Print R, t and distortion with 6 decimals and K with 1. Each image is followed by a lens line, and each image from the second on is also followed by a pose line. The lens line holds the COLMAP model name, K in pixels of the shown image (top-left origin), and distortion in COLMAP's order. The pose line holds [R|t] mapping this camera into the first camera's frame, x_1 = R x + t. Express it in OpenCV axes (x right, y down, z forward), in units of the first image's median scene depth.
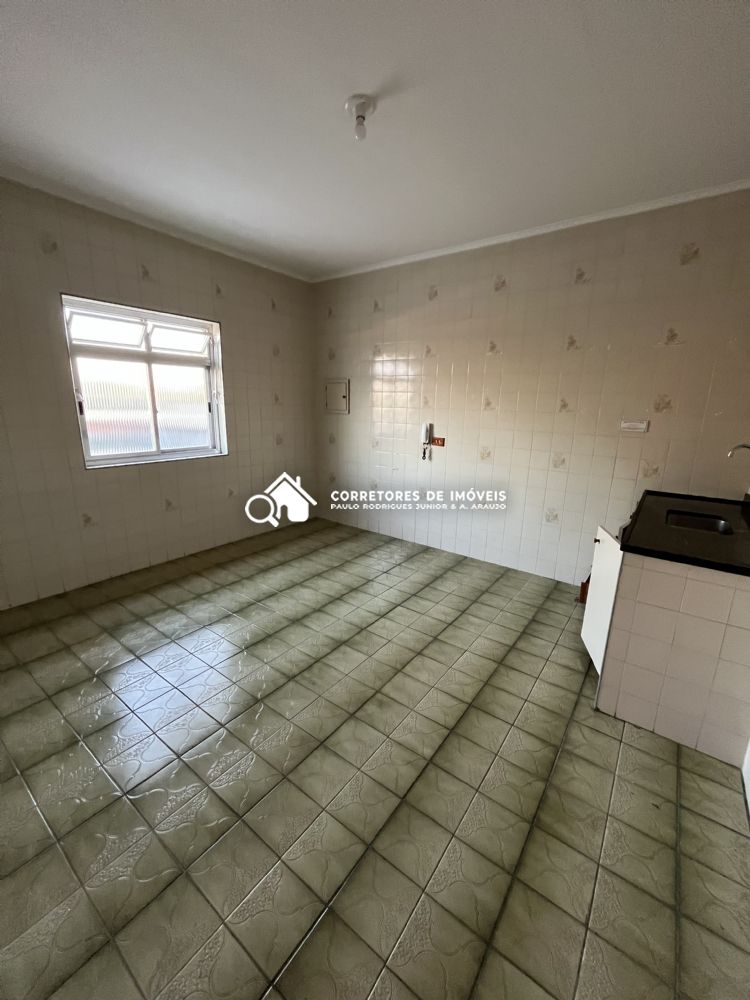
lens RADIAL K [[405.9, 0, 375.9], [0, 405.9, 499.7], [0, 0, 1]] dist [-0.000467, 0.000064]
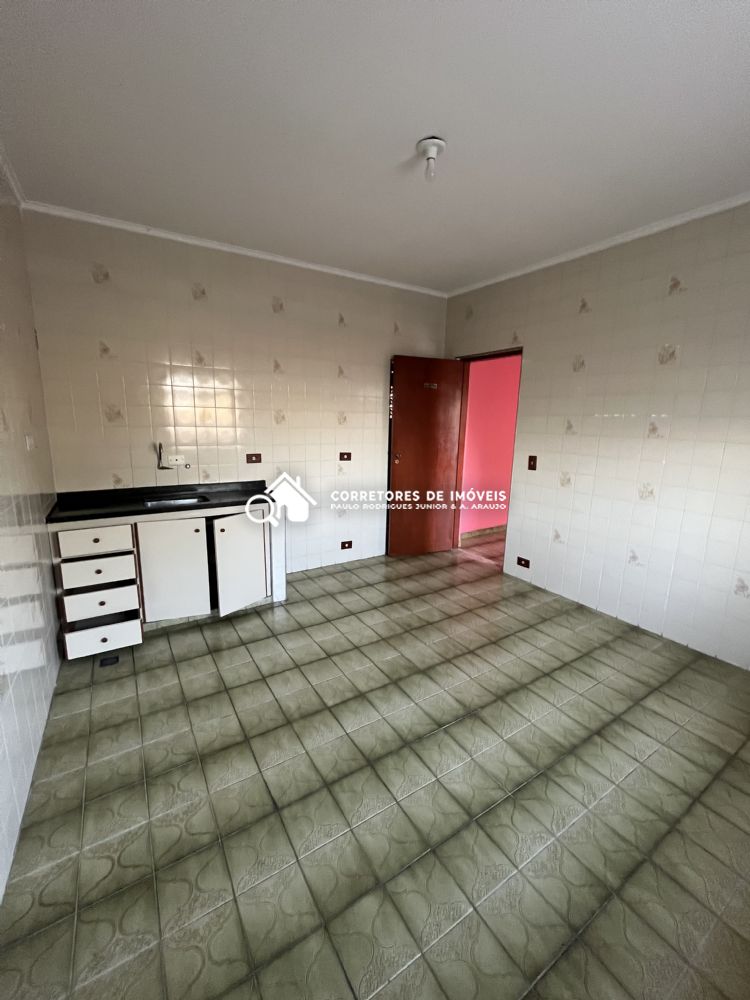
lens RADIAL K [[405.9, 0, 377.3], [0, 405.9, 497.8], [0, 0, 1]] dist [-0.000467, 0.000064]
pose [[-0.932691, -0.109970, 0.343502, -0.230386], [0.043965, 0.910617, 0.410905, -0.366731], [-0.357986, 0.398350, -0.844490, 1.437740]]
